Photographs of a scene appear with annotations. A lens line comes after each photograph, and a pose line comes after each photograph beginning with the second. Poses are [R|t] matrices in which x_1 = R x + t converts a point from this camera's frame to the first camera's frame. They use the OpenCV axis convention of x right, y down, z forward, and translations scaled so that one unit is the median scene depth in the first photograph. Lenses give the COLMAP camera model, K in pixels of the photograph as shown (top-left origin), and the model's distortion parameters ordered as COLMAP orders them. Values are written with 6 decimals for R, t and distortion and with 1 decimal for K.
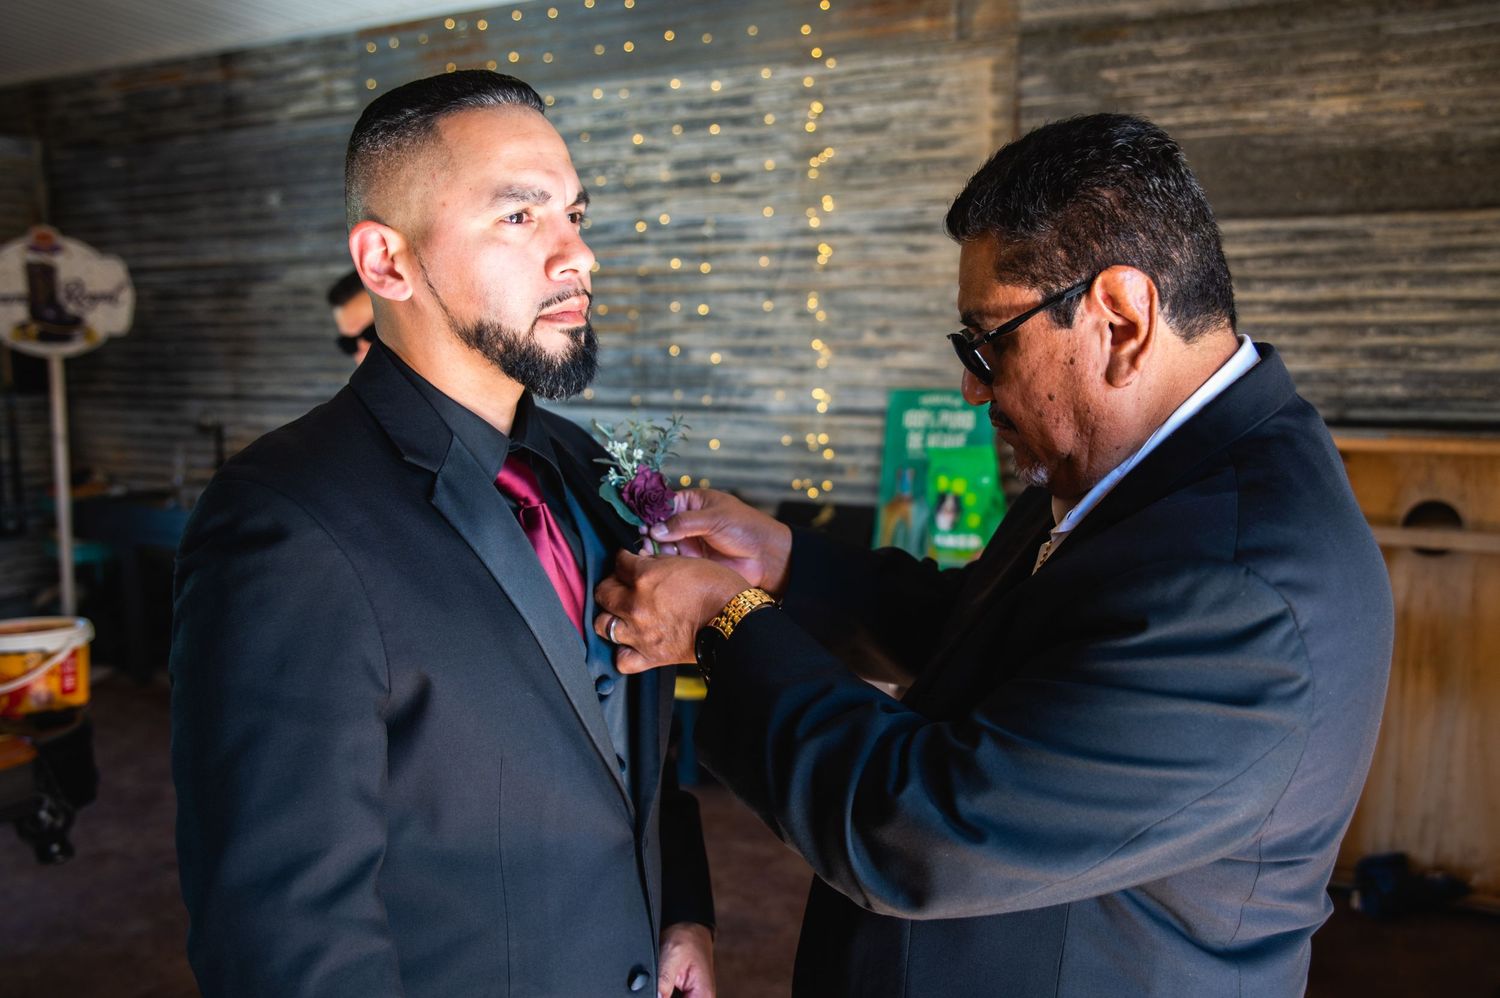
lens RADIAL K [[1365.4, 0, 761.6], [0, 1365.4, 495.5], [0, 0, 1]] dist [0.042896, 0.000000]
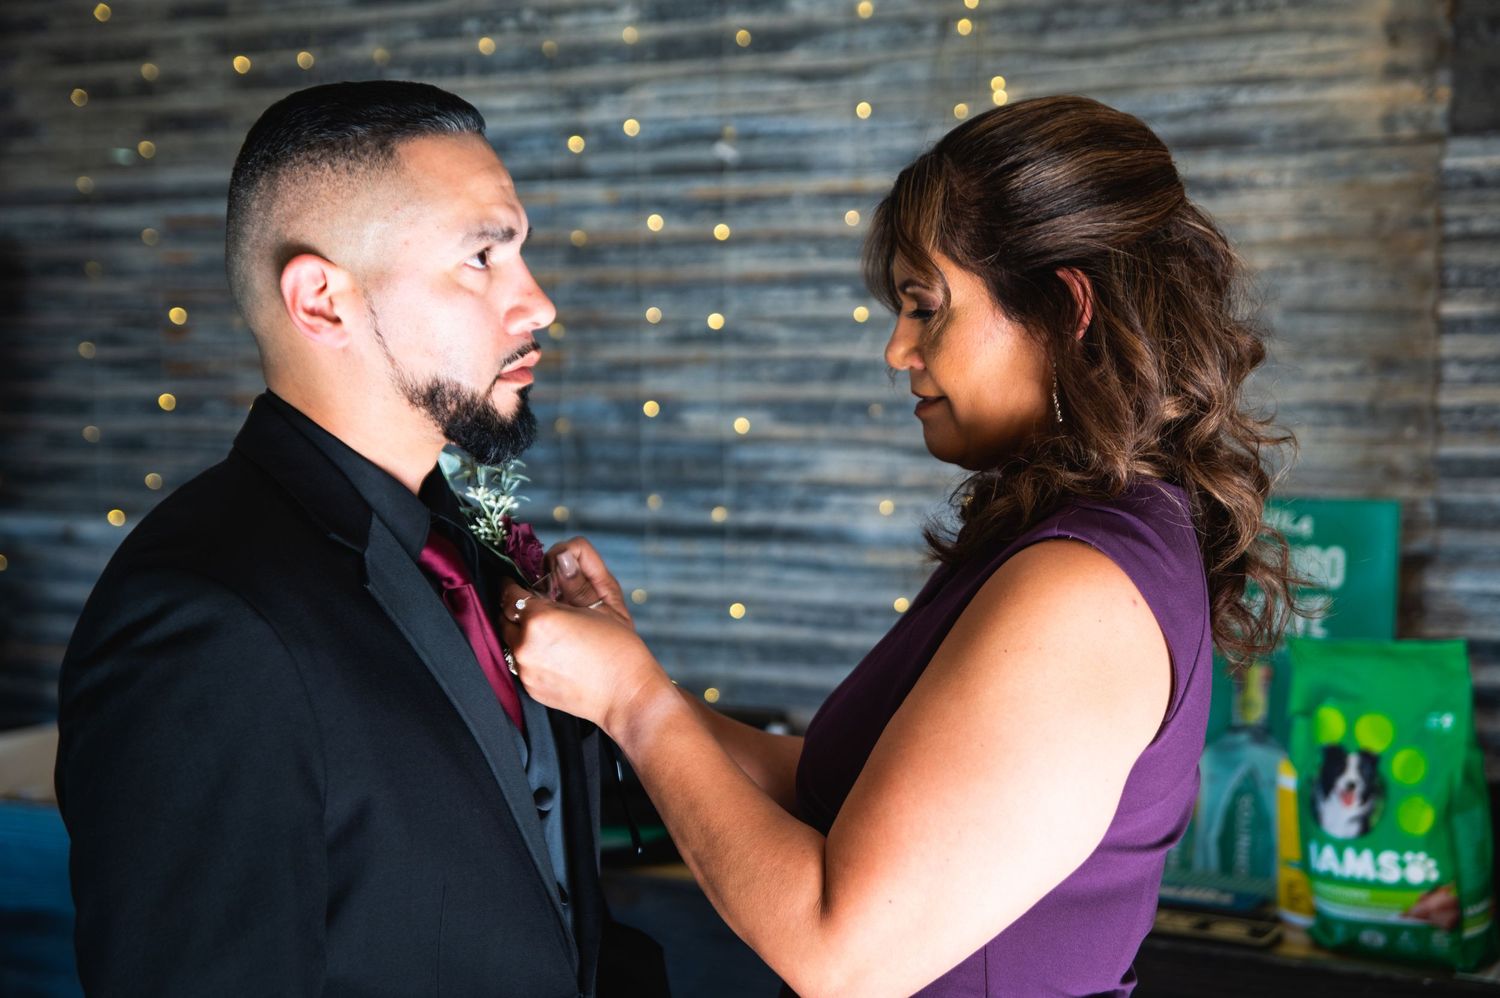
lens RADIAL K [[2398.2, 0, 740.8], [0, 2398.2, 500.5], [0, 0, 1]] dist [0.297559, 0.000000]
pose [[0.999550, 0.000094, 0.029993, -0.062331], [0.001743, 0.998123, -0.061219, -0.027292], [-0.029942, 0.061244, 0.997674, 0.203826]]
